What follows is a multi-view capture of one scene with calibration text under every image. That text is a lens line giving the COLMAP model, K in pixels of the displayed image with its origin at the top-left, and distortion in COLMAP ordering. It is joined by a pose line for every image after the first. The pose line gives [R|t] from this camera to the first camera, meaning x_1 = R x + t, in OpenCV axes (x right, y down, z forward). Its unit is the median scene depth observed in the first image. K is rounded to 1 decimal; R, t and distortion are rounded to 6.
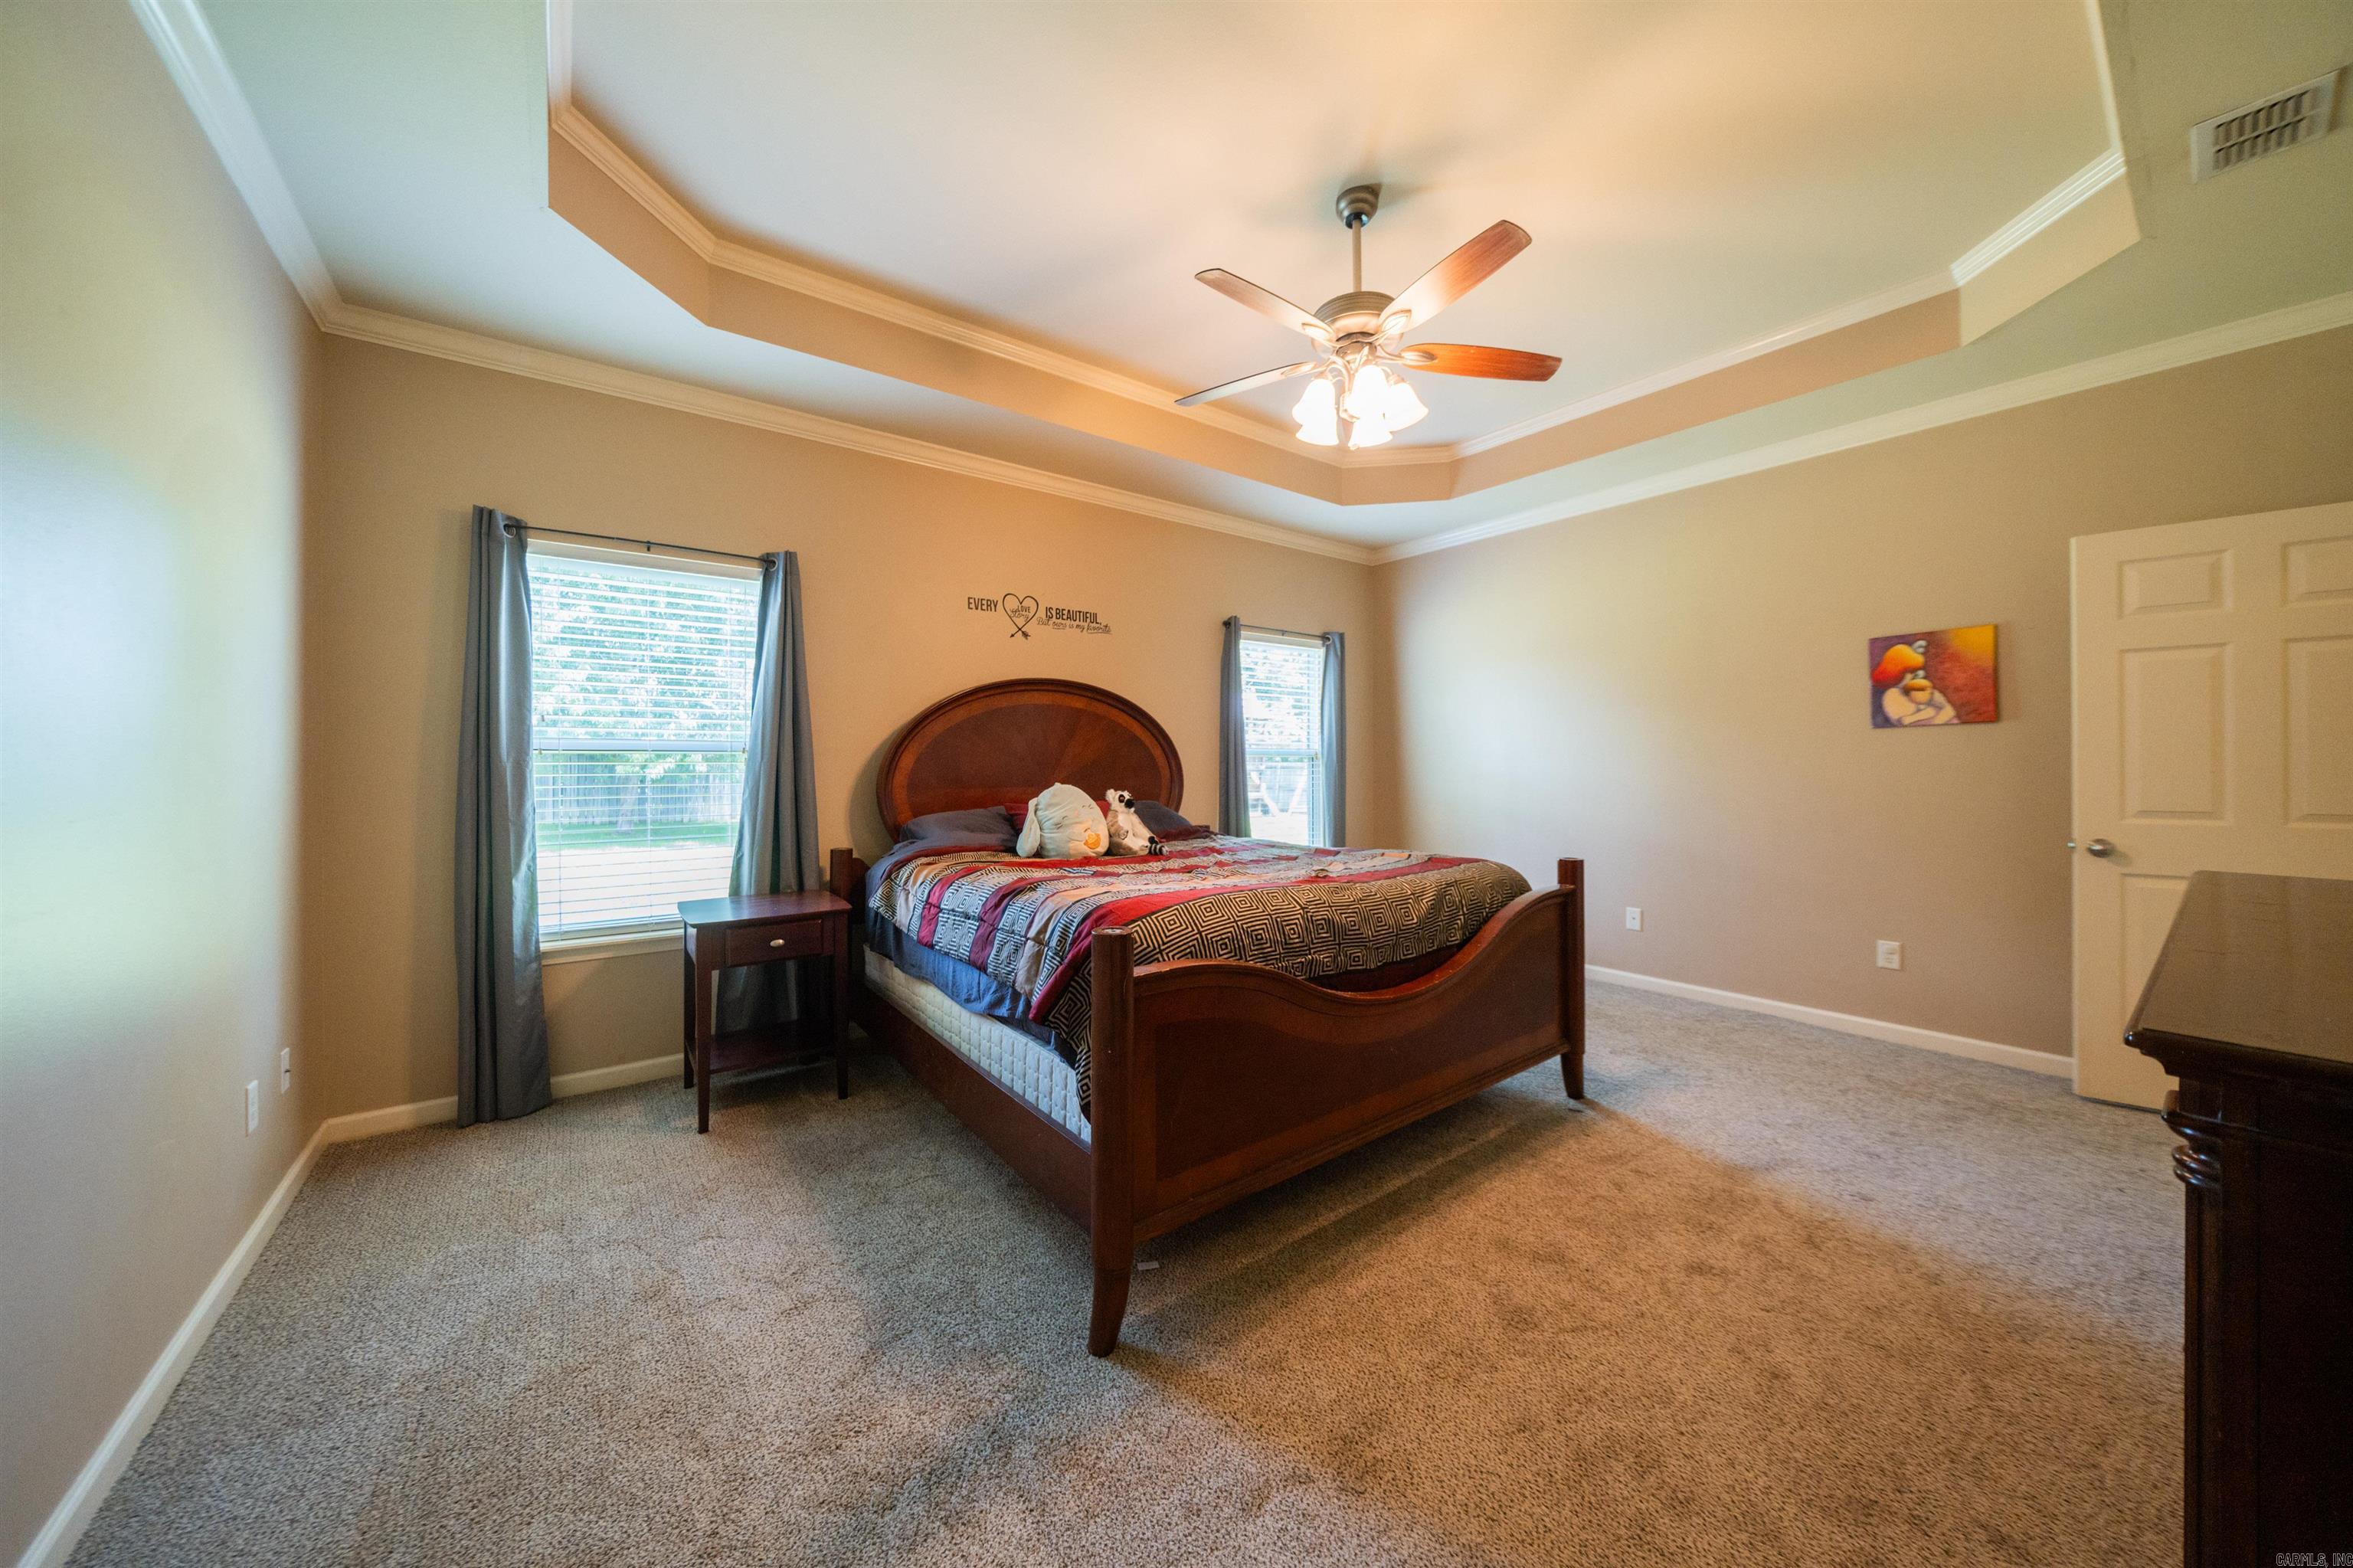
lens RADIAL K [[797.9, 0, 1168.9], [0, 797.9, 762.8], [0, 0, 1]] dist [0.005324, -0.000077]
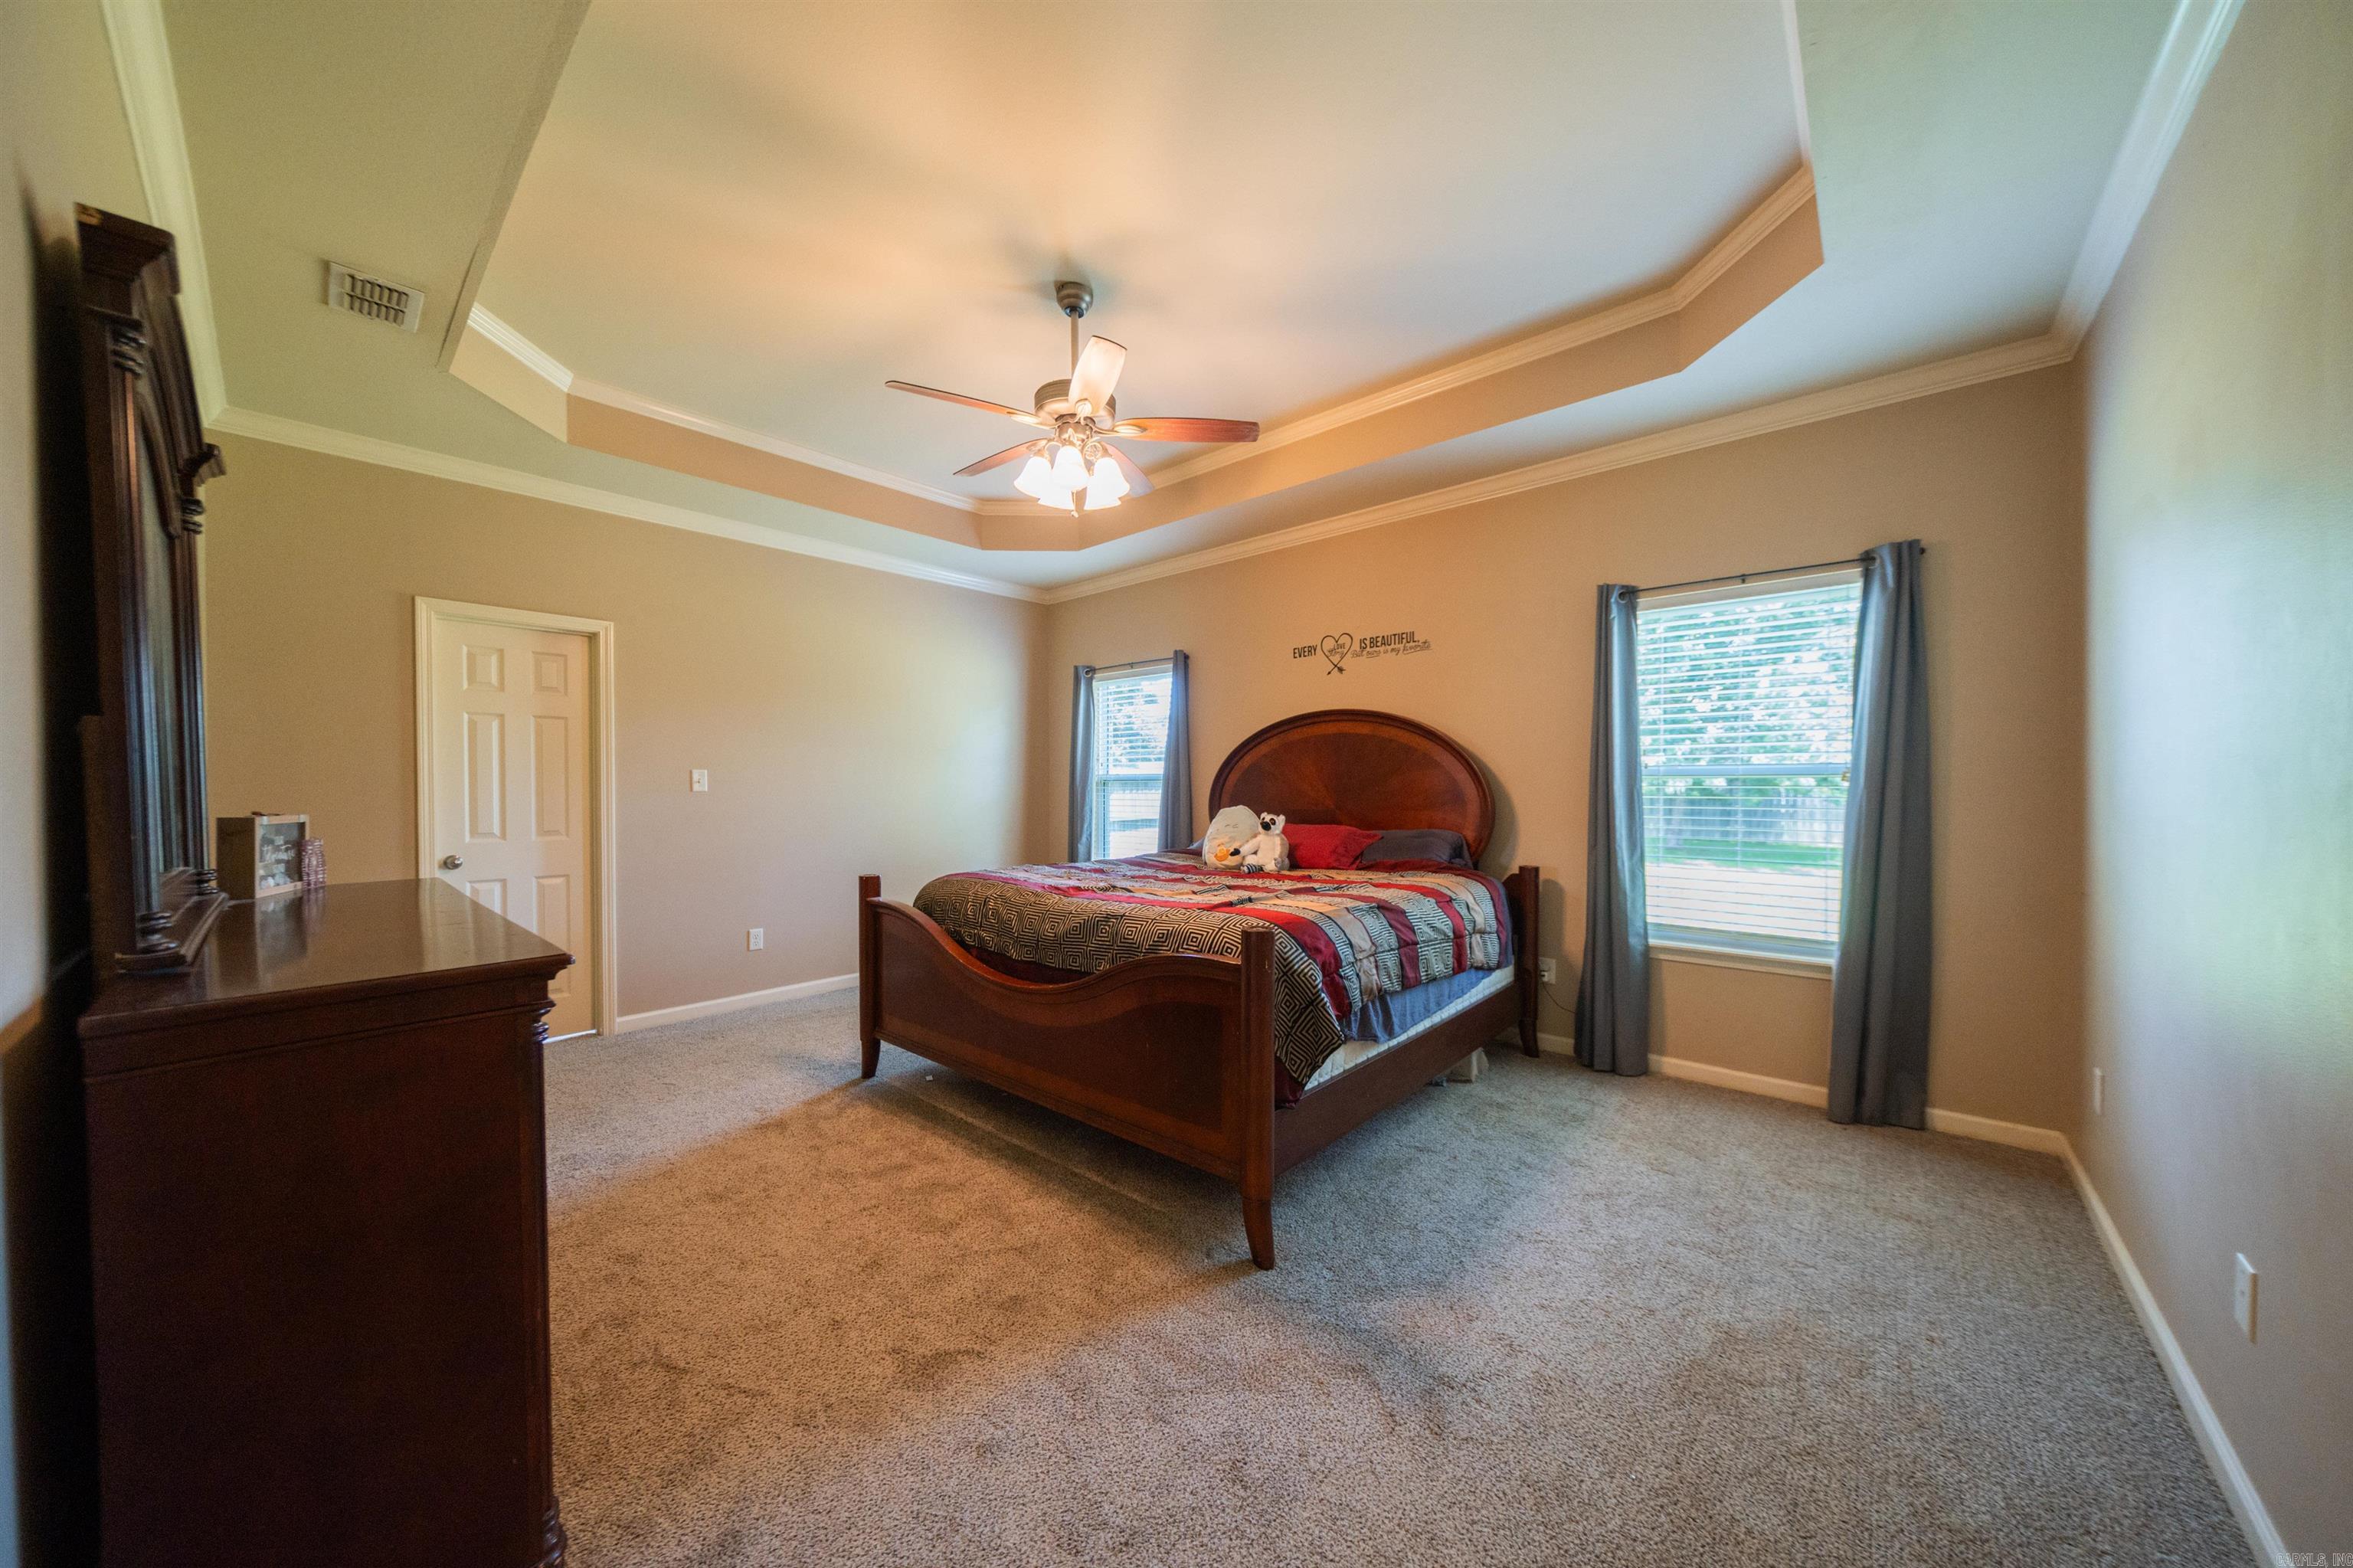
lens RADIAL K [[797.5, 0, 1174.7], [0, 797.5, 793.9], [0, 0, 1]] dist [-0.004514, -0.000297]
pose [[0.199178, 0.012361, -0.979885, 0.881857], [0.003585, 0.999905, 0.013342, -0.006963], [0.979957, -0.006170, 0.199115, 0.586878]]
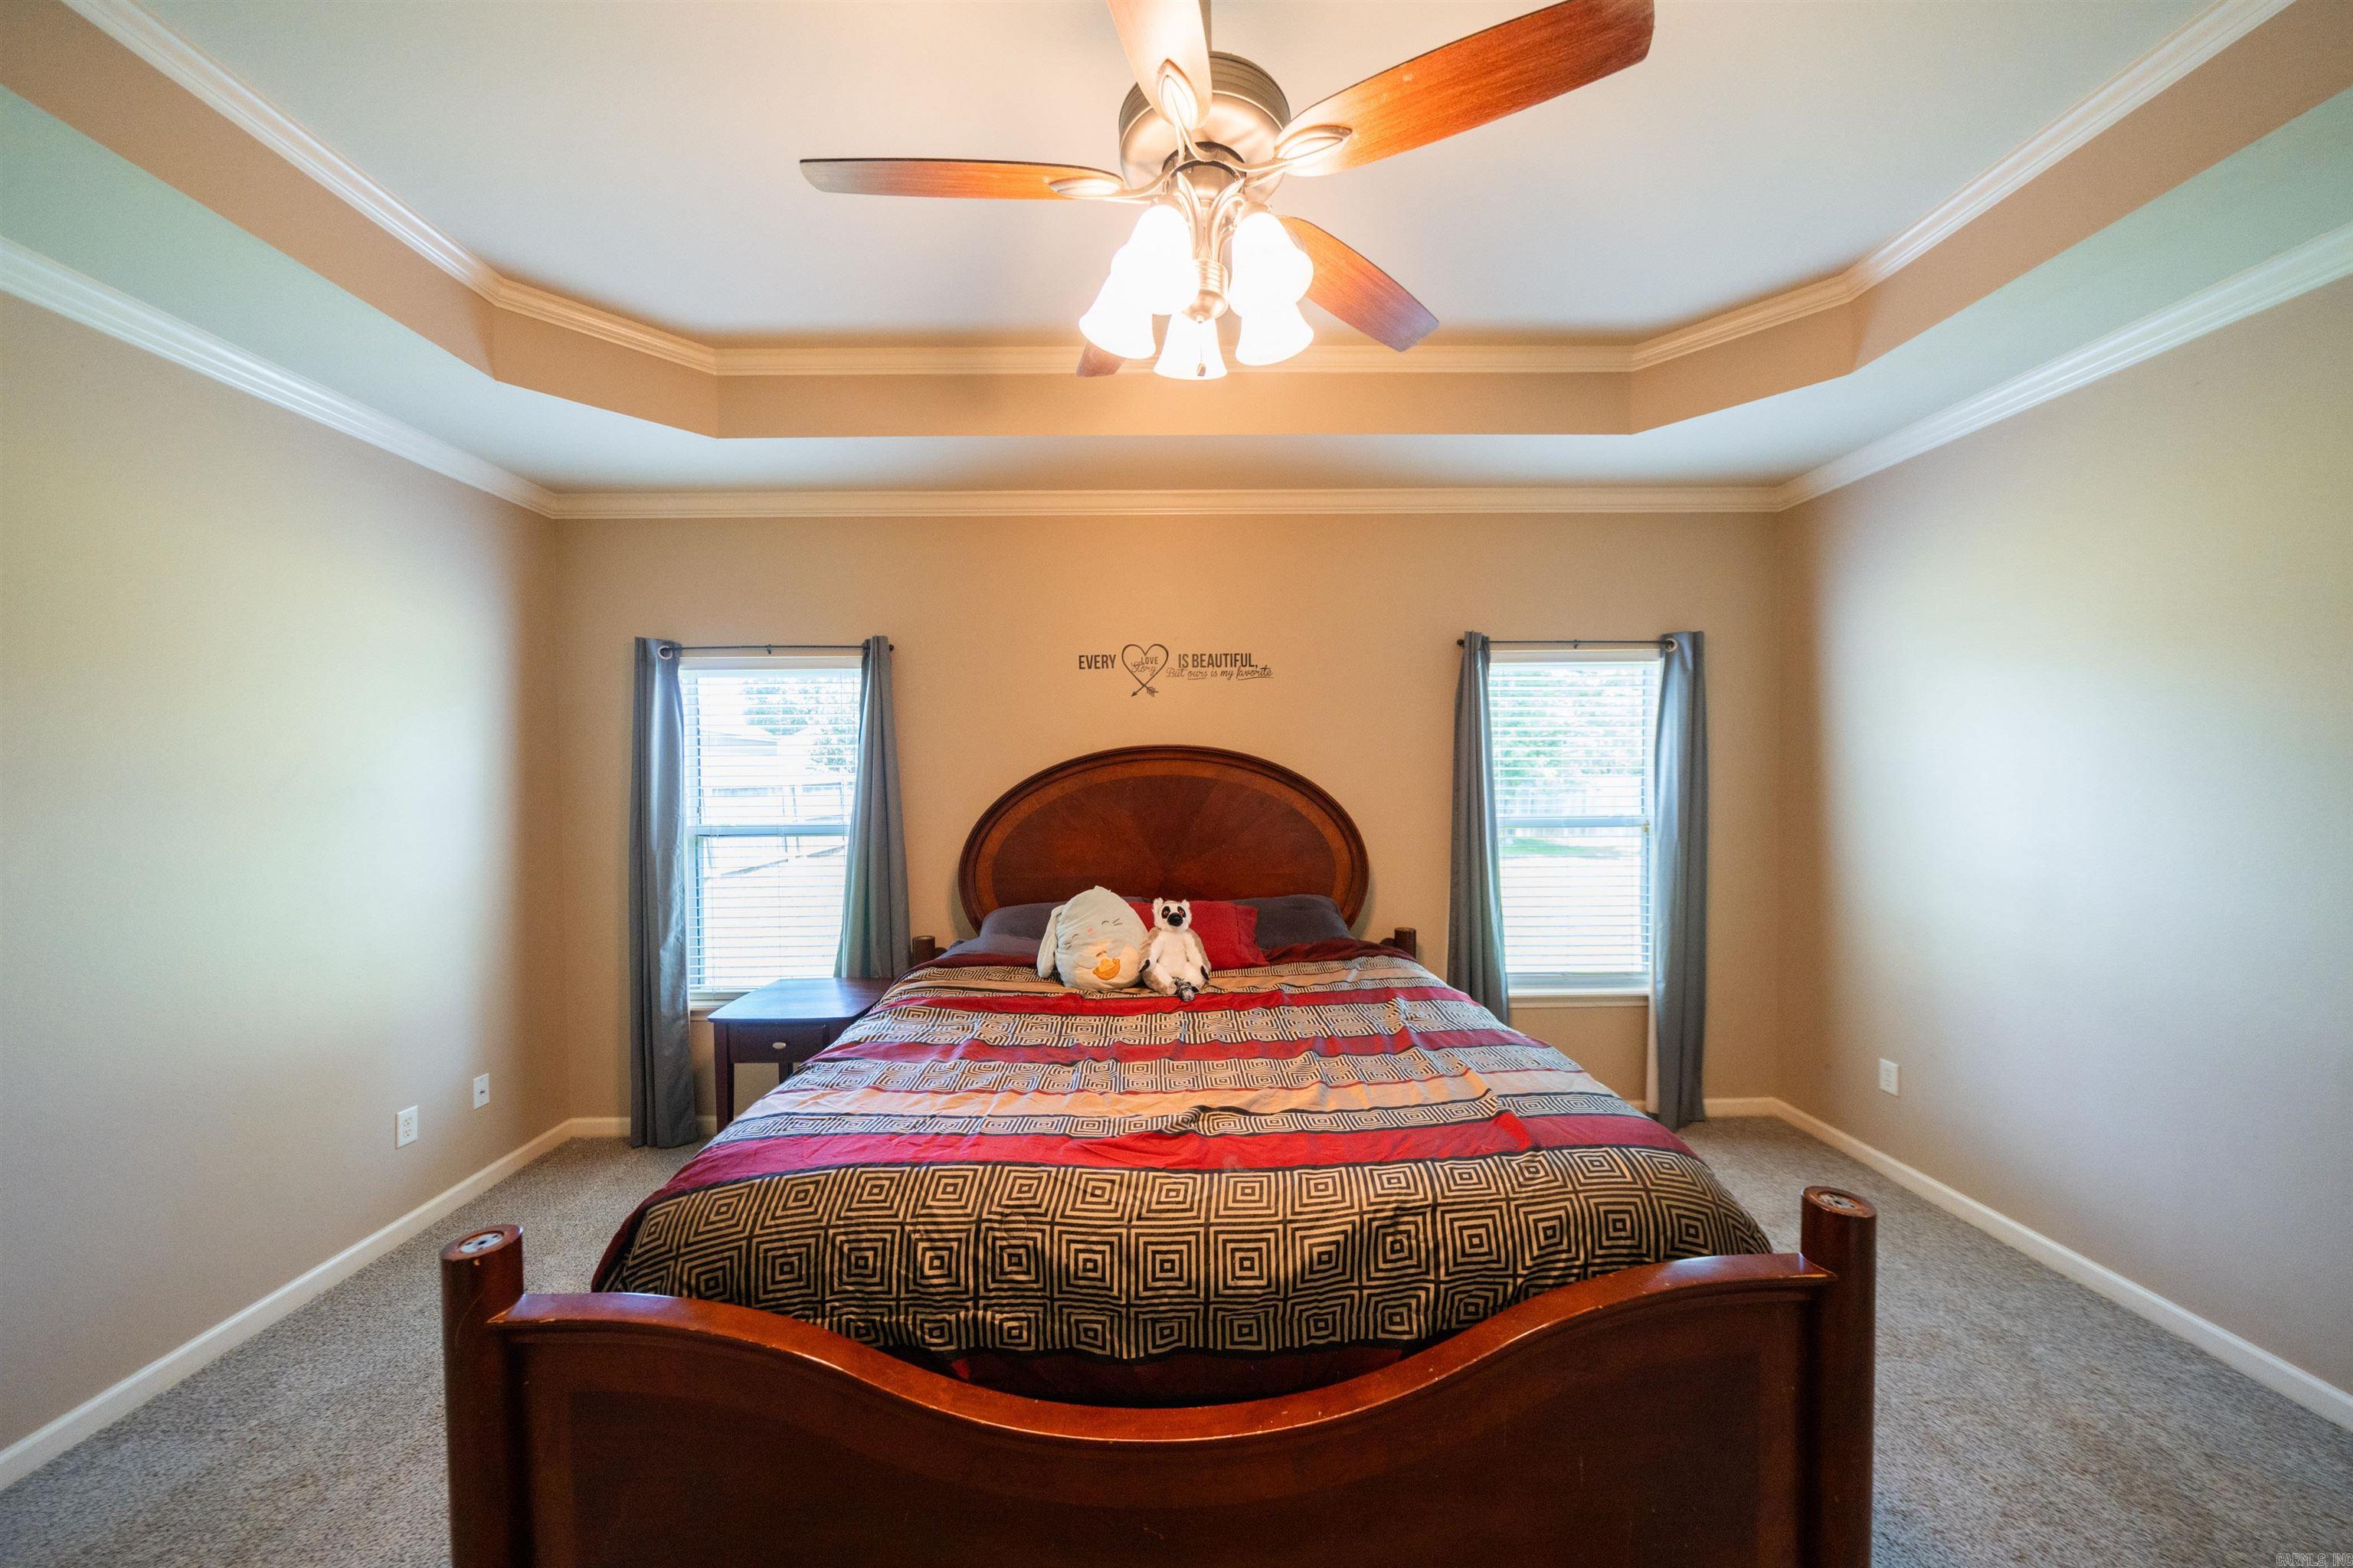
lens RADIAL K [[789.3, 0, 1177.5], [0, 789.3, 792.8], [0, 0, 1]] dist [-0.001820, -0.000059]
pose [[0.811746, 0.007745, -0.583959, 0.344007], [0.008992, 0.999628, 0.025759, -0.078115], [0.583941, -0.026161, 0.811374, 0.354527]]
